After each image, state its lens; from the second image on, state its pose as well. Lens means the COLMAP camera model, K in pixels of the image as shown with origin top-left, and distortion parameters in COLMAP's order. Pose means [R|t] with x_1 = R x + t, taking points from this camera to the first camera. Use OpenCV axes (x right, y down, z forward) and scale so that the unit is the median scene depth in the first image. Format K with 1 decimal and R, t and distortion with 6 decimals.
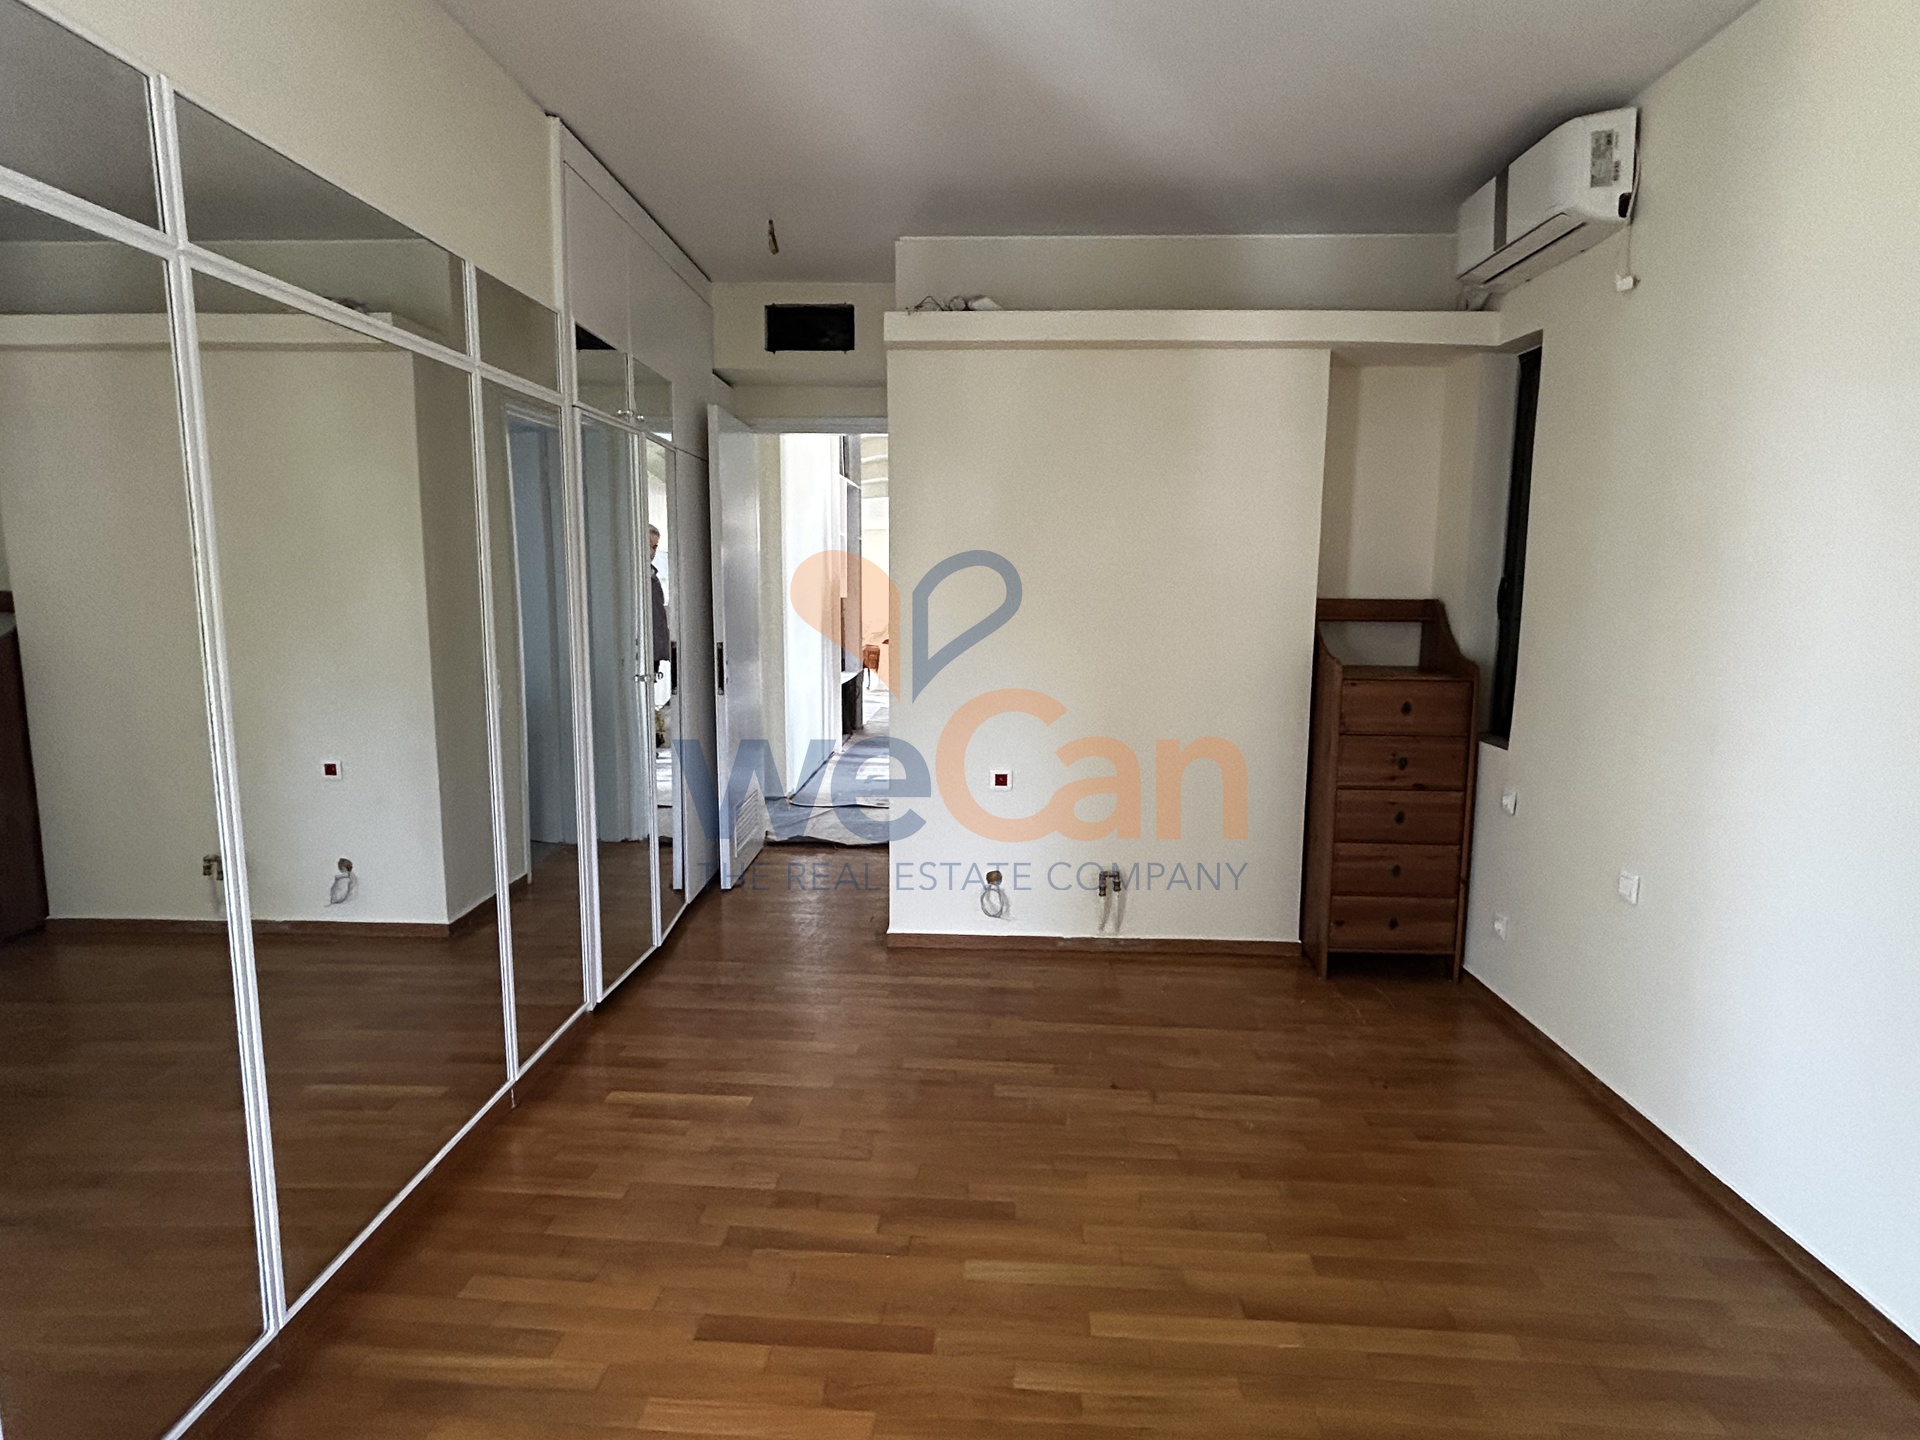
lens RADIAL K [[1010.4, 0, 960.0], [0, 1010.4, 720.0], [0, 0, 1]] dist [0.000067, -0.000035]
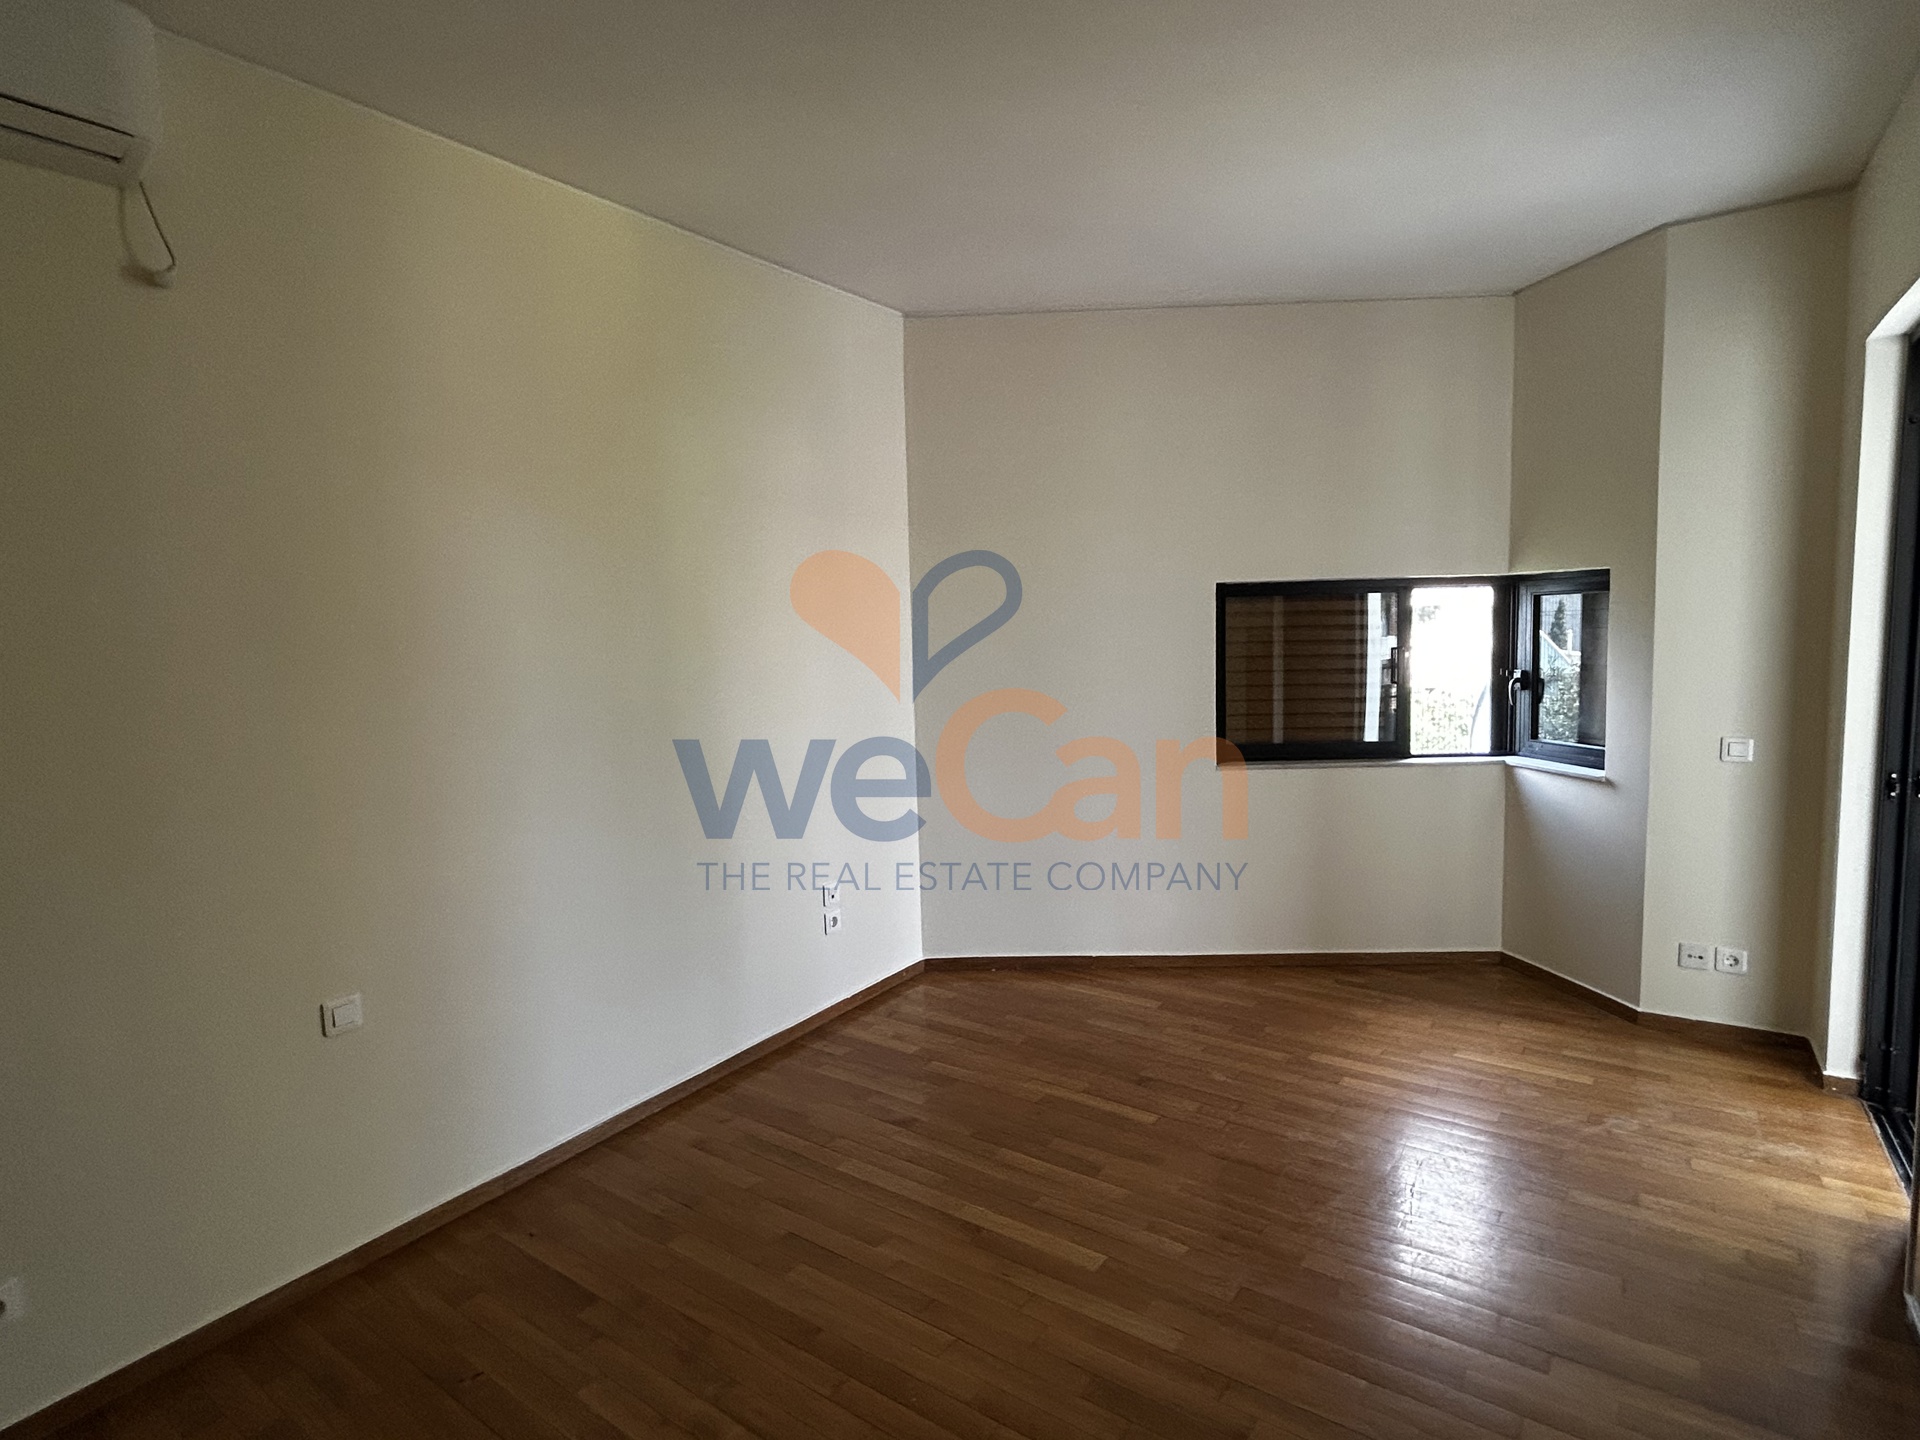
lens RADIAL K [[1010.4, 0, 960.0], [0, 1010.4, 720.0], [0, 0, 1]] dist [0.000067, -0.000035]
pose [[-0.852917, -0.040234, 0.520494, -0.306970], [0.086319, 0.972433, 0.216617, -0.292274], [-0.514861, 0.229684, -0.825932, 1.797873]]
